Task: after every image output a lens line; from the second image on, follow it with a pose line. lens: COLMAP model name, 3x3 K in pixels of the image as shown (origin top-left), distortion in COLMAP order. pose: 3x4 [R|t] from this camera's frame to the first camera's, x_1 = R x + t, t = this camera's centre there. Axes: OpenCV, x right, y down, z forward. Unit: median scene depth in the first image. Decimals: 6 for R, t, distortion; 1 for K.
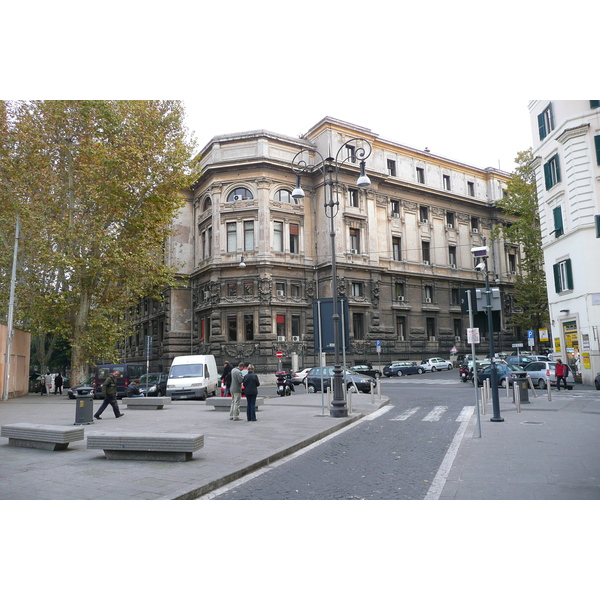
lens RADIAL K [[484.5, 0, 301.8], [0, 484.5, 300.5], [0, 0, 1]] dist [-0.013397, 0.007700]
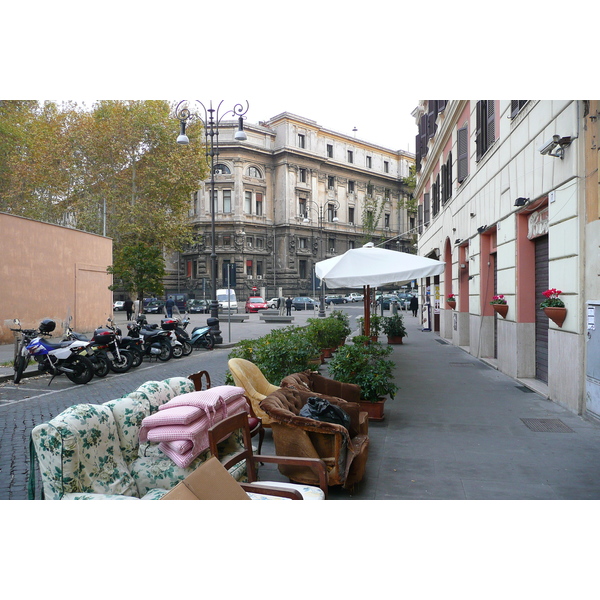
lens RADIAL K [[484.5, 0, 299.4], [0, 484.5, 299.0], [0, 0, 1]] dist [-0.013397, 0.007700]
pose [[0.985933, 0.016794, 0.166298, -0.124381], [-0.039075, 0.990528, 0.131631, -0.046733], [-0.162512, -0.136277, 0.977250, -0.384796]]
